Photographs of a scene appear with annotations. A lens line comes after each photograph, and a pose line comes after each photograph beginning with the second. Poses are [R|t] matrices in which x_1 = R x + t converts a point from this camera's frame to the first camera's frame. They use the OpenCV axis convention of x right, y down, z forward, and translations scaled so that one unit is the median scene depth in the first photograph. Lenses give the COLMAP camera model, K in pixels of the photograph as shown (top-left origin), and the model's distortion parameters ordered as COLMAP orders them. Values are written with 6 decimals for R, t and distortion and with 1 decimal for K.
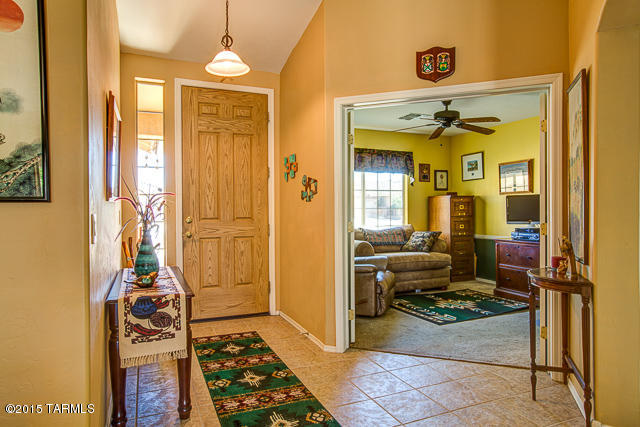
lens RADIAL K [[413.4, 0, 319.4], [0, 413.4, 208.2], [0, 0, 1]] dist [-0.008790, 0.003429]
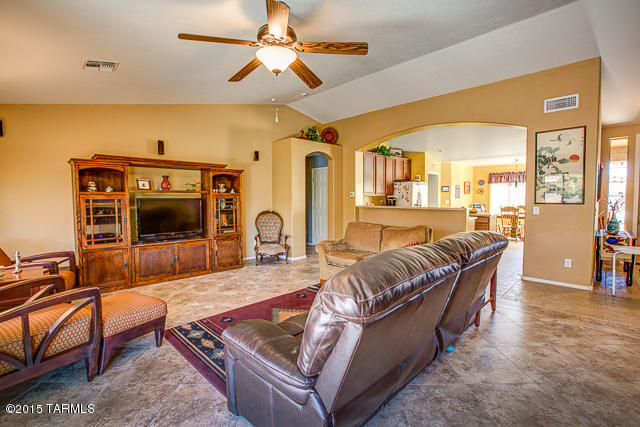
lens RADIAL K [[292.2, 0, 323.2], [0, 292.2, 211.0], [0, 0, 1]] dist [-0.017750, -0.000193]
pose [[0.377042, 0.046705, -0.925018, 0.258342], [0.003275, 0.998654, 0.051759, -0.026430], [0.926190, -0.022545, 0.376381, -0.634804]]
